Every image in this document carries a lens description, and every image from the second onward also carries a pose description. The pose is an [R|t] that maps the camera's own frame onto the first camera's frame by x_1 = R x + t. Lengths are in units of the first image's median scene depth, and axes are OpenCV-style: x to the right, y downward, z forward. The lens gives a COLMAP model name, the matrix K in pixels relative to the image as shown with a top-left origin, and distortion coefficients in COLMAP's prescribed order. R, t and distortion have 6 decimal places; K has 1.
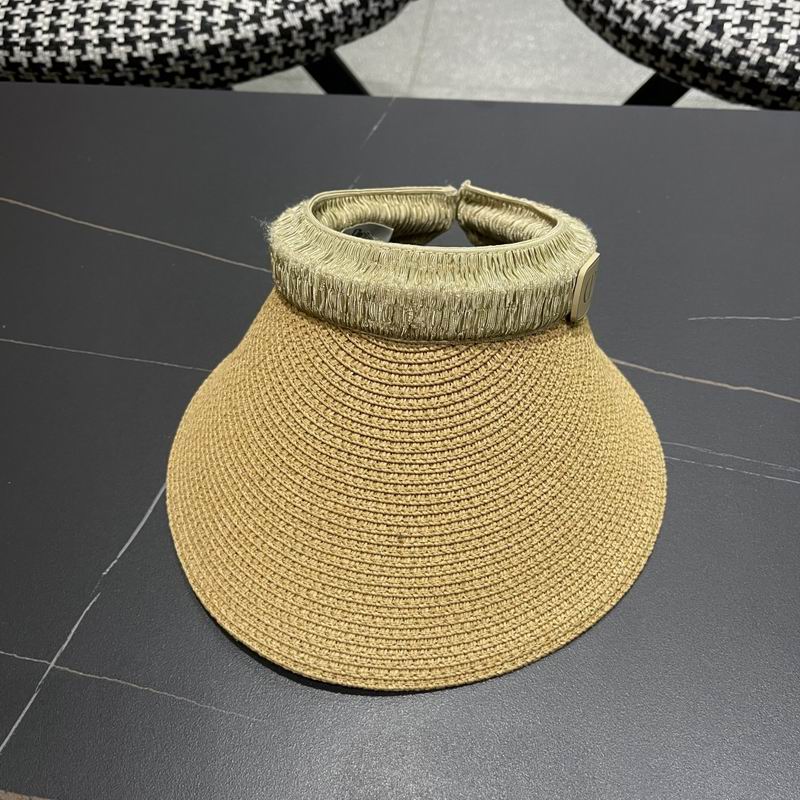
lens RADIAL K [[832.7, 0, 403.6], [0, 832.7, 415.2], [0, 0, 1]] dist [0.008875, 0.000000]
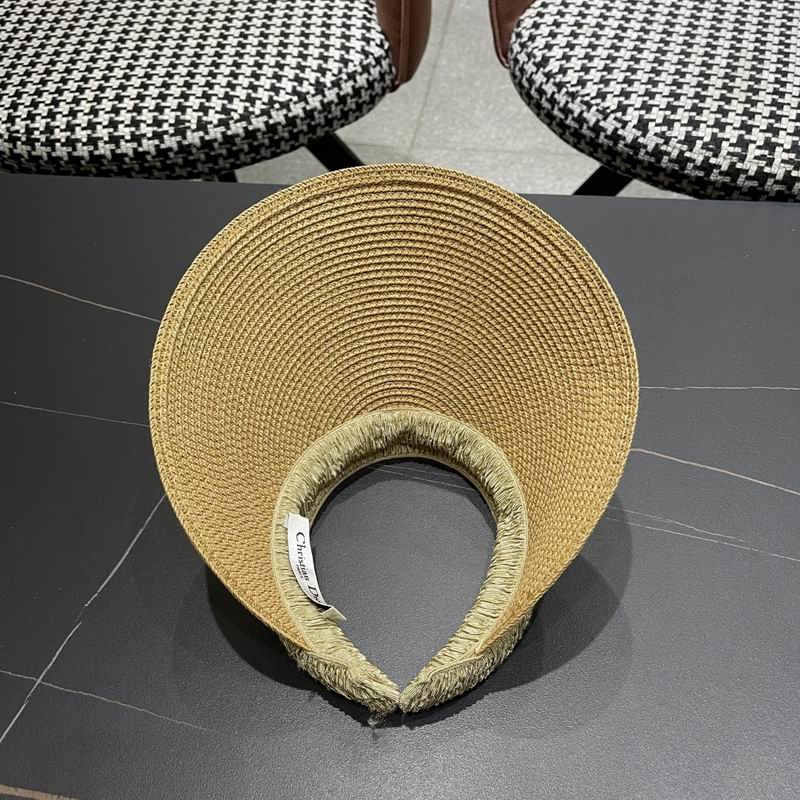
lens RADIAL K [[832.7, 0, 402.9], [0, 832.7, 404.3], [0, 0, 1]] dist [0.008875, 0.000000]
pose [[0.999429, 0.001542, -0.033756, 0.079640], [-0.003341, 0.998572, -0.053323, -0.021280], [0.033626, 0.053405, 0.998007, -0.115560]]
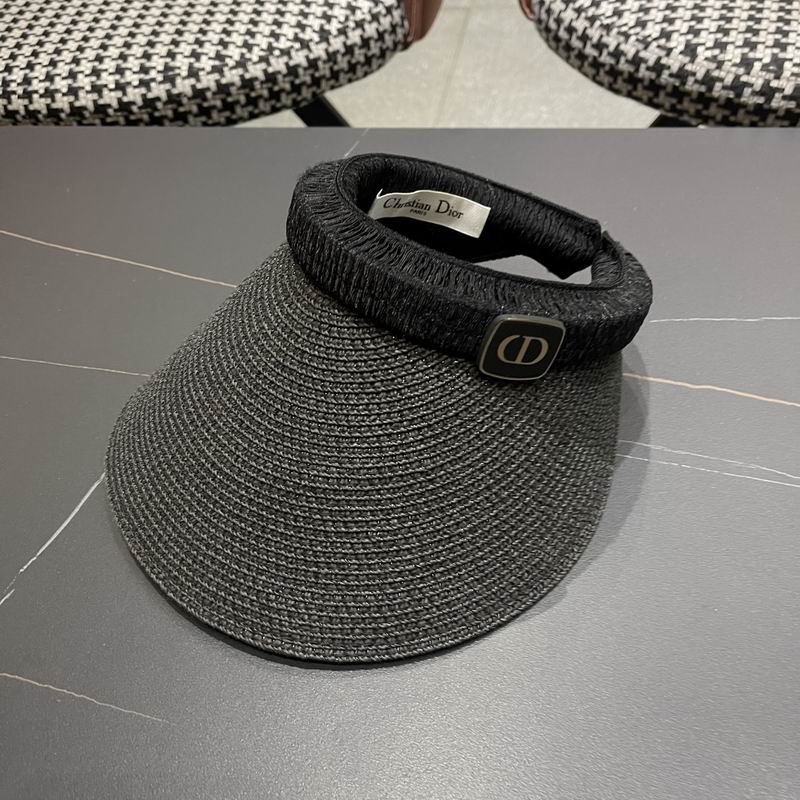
lens RADIAL K [[832.7, 0, 396.4], [0, 832.7, 415.3], [0, 0, 1]] dist [0.008875, 0.000000]
pose [[0.998127, -0.004142, -0.061042, 0.076782], [-0.002103, 0.994794, -0.101881, 0.063446], [0.061146, 0.101819, 0.992922, 0.030405]]
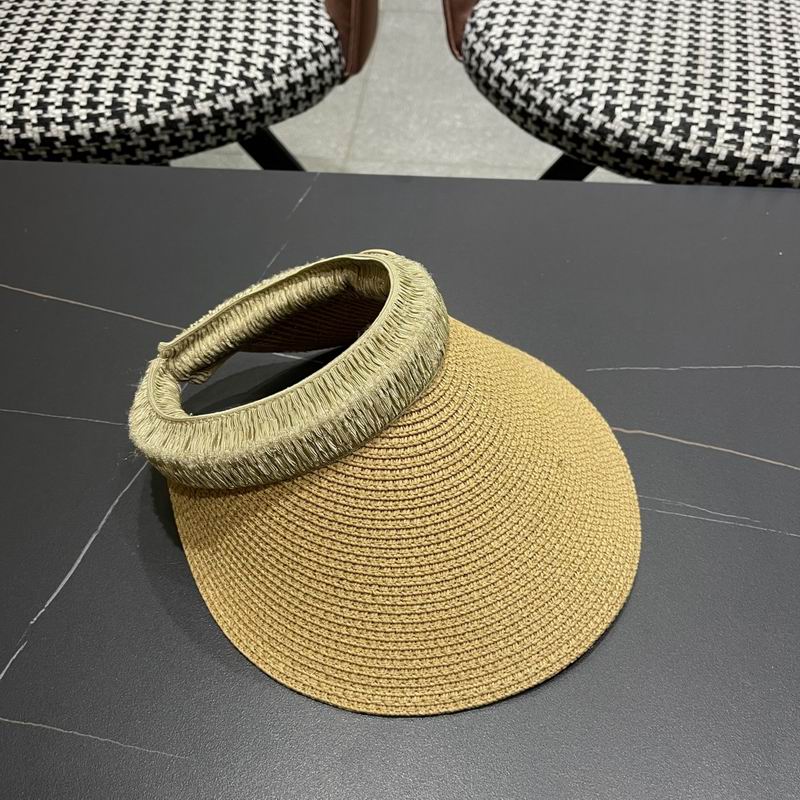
lens RADIAL K [[832.7, 0, 407.1], [0, 832.7, 405.2], [0, 0, 1]] dist [0.008875, 0.000000]
pose [[0.997615, -0.019379, 0.066249, 0.023564], [0.025184, 0.995807, -0.087941, 0.014053], [-0.064267, 0.089400, 0.993920, -0.045734]]
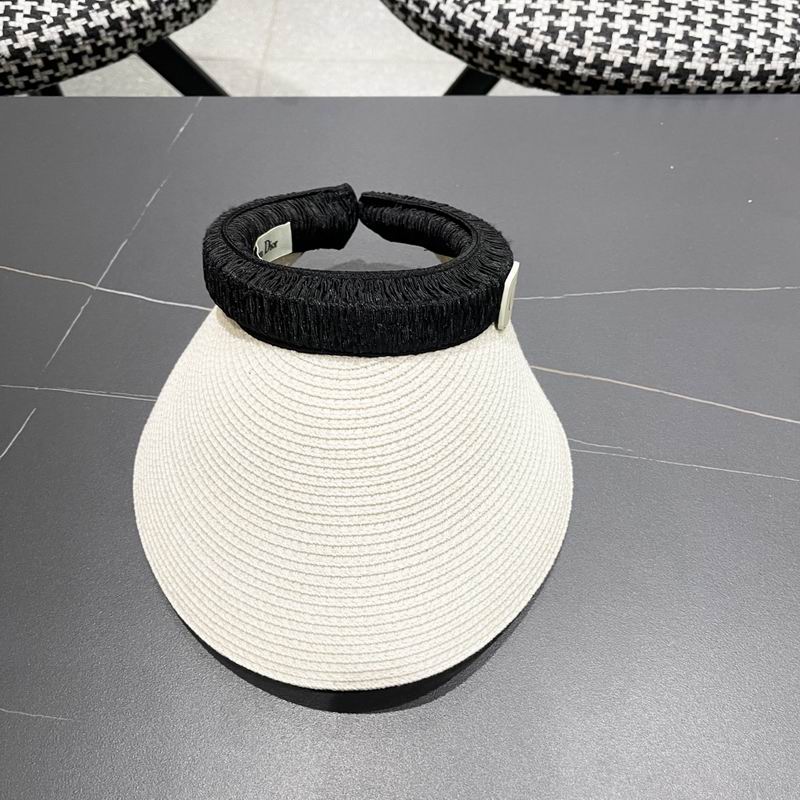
lens RADIAL K [[832.7, 0, 406.7], [0, 832.7, 407.0], [0, 0, 1]] dist [0.008875, 0.000000]
pose [[0.991339, -0.083702, 0.101197, 0.096006], [0.079941, 0.995969, 0.040674, -0.021800], [-0.104194, -0.032232, 0.994035, -0.052112]]
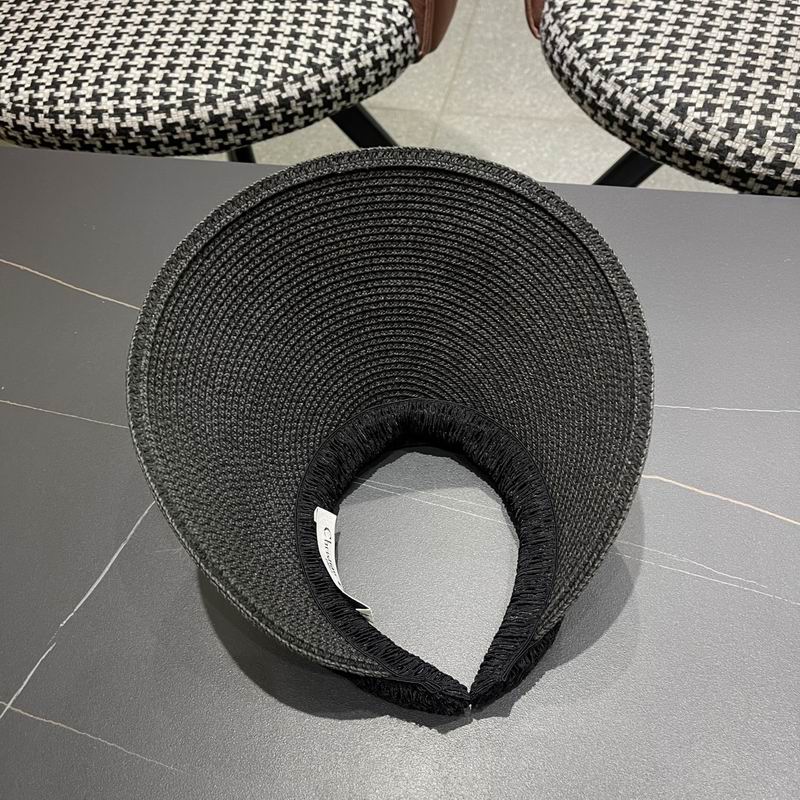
lens RADIAL K [[832.7, 0, 398.9], [0, 832.7, 402.9], [0, 0, 1]] dist [0.008875, 0.000000]
pose [[0.996678, 0.034886, -0.073590, 0.102141], [-0.035250, 0.999372, -0.003645, -0.073433], [0.073416, 0.006227, 0.997282, -0.063972]]
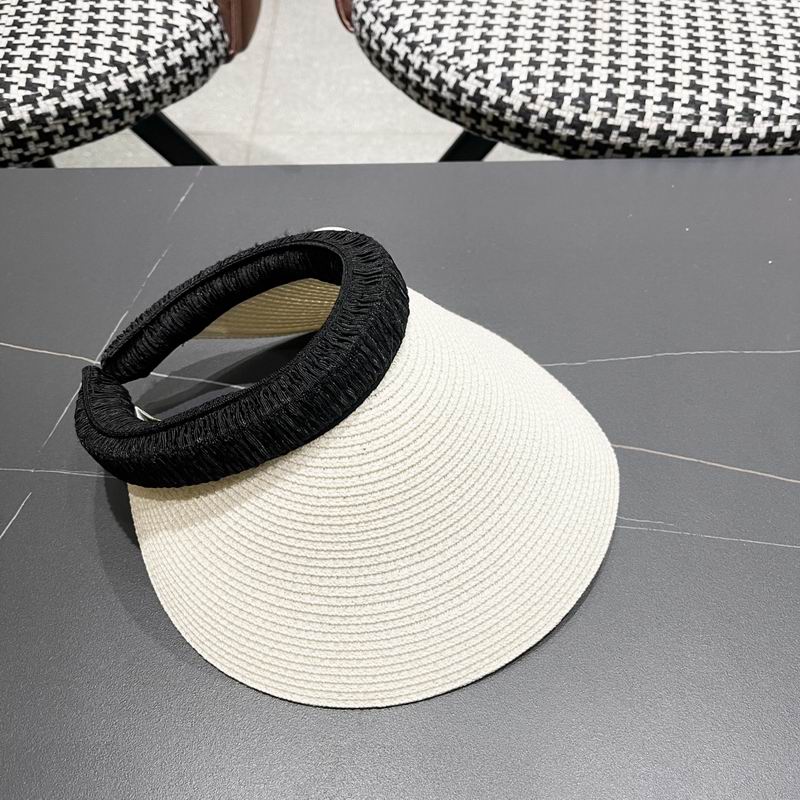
lens RADIAL K [[832.7, 0, 403.5], [0, 832.7, 407.0], [0, 0, 1]] dist [0.008875, 0.000000]
pose [[0.987448, -0.094293, 0.126706, 0.068636], [0.099617, 0.994362, -0.036345, -0.030862], [-0.122564, 0.048511, 0.991274, -0.007320]]
